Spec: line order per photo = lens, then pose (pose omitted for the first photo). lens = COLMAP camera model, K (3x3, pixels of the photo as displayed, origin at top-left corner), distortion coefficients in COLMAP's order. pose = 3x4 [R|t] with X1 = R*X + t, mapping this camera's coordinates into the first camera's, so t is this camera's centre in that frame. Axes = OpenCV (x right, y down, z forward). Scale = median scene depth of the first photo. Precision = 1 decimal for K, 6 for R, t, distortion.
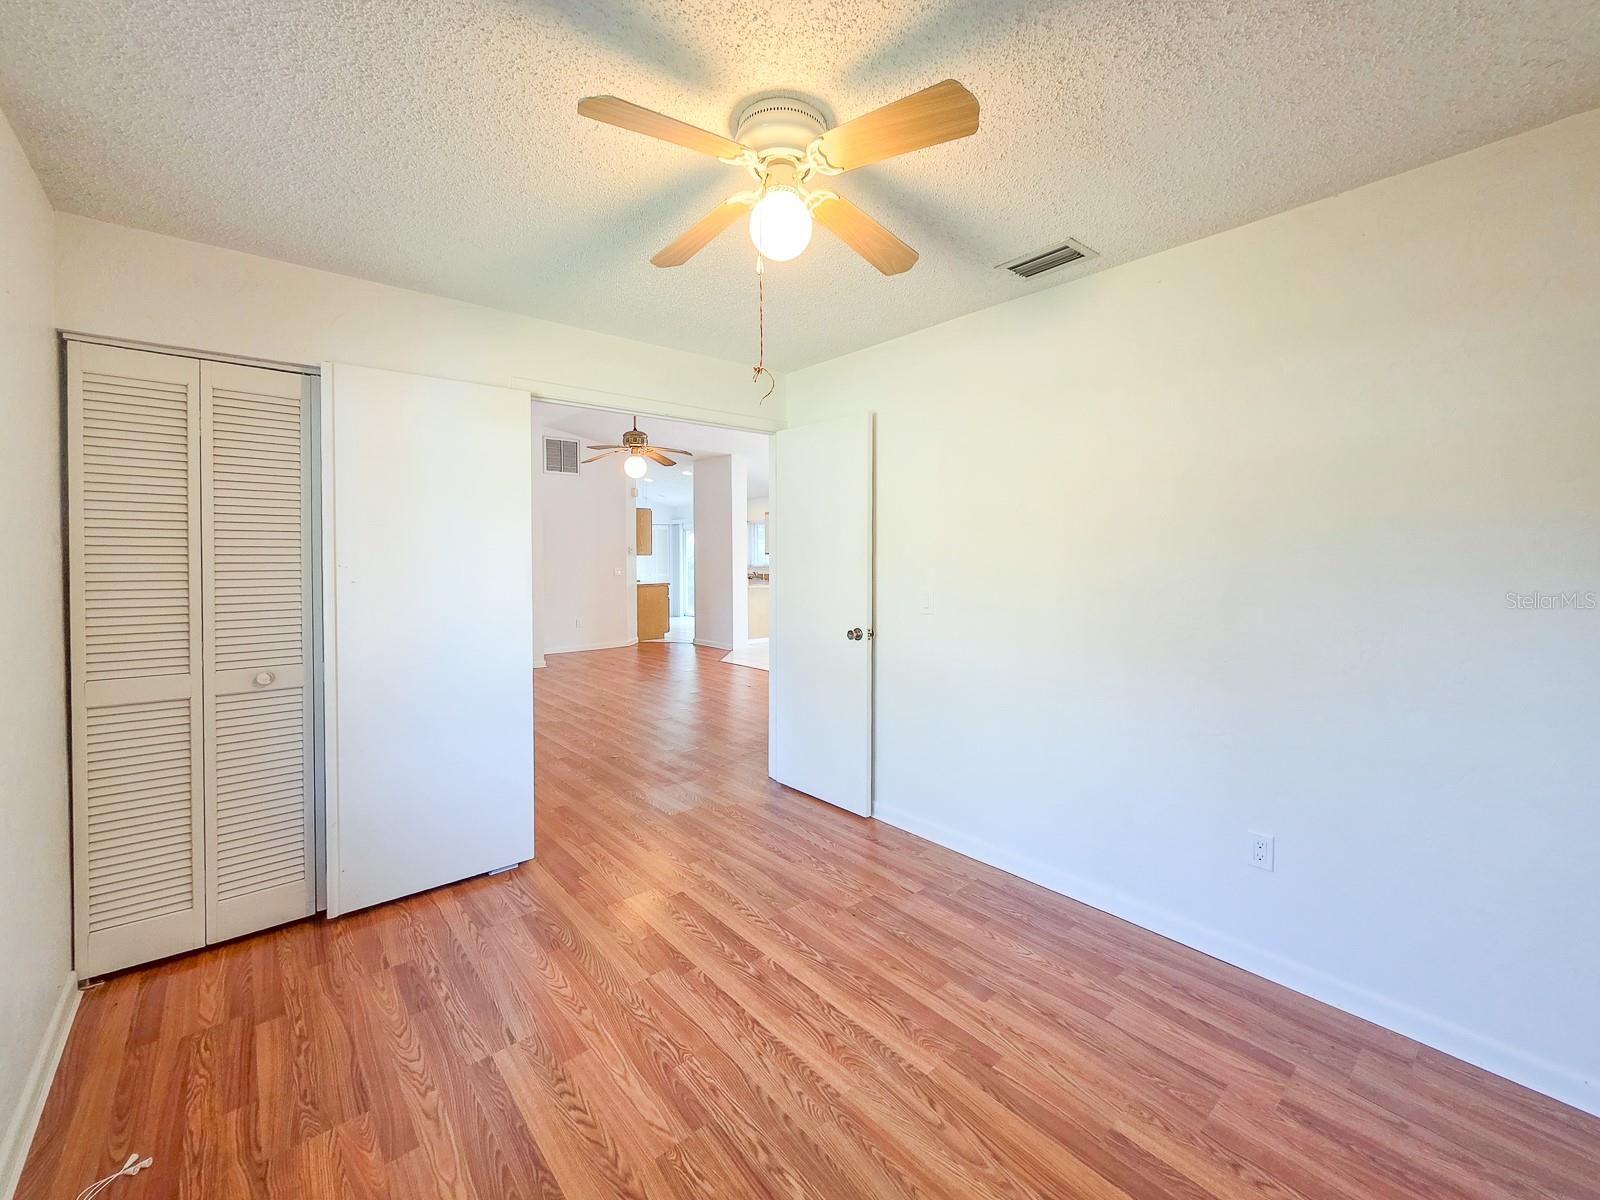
lens RADIAL K [[656.5, 0, 804.4], [0, 656.5, 549.4], [0, 0, 1]] dist [0.000116, 0.000382]
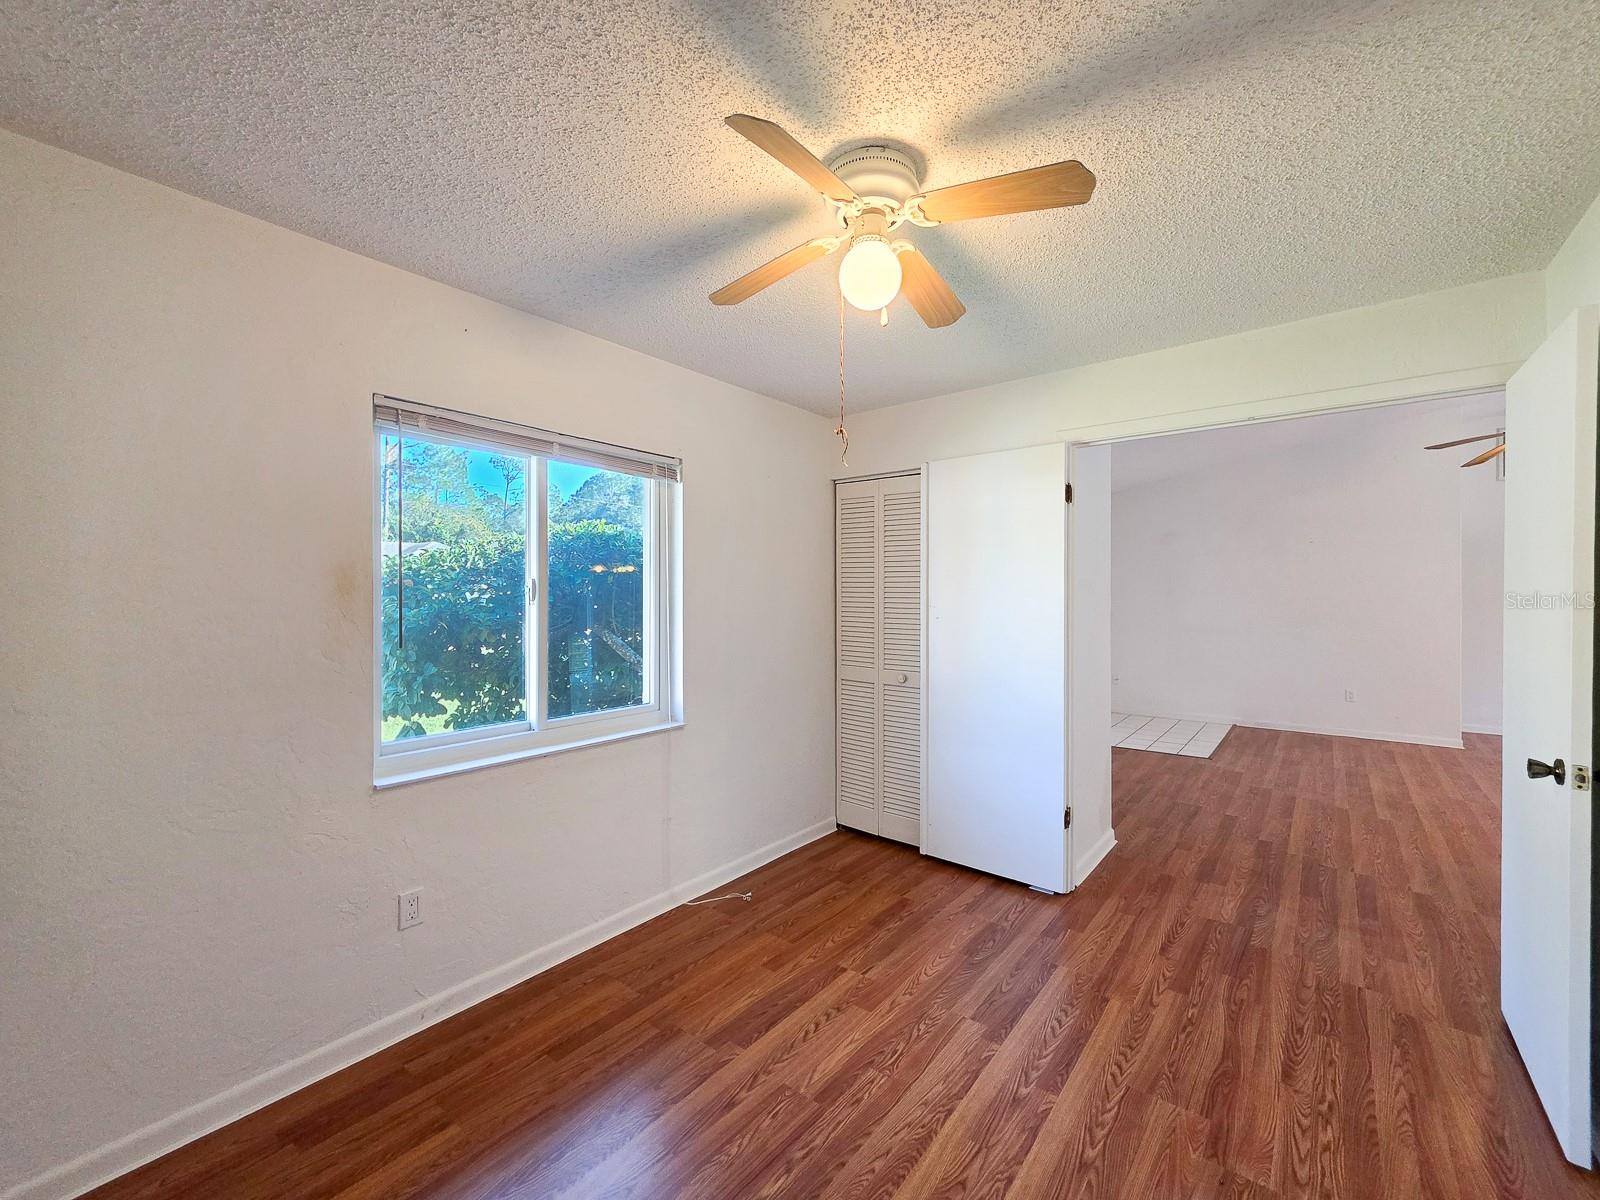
lens RADIAL K [[656.5, 0, 815.6], [0, 656.5, 591.4], [0, 0, 1]] dist [0.000116, 0.000382]
pose [[0.180231, -0.000285, -0.983624, 0.729952], [0.005796, 0.999983, 0.000772, -0.010341], [0.983607, -0.005841, 0.180229, 0.598735]]
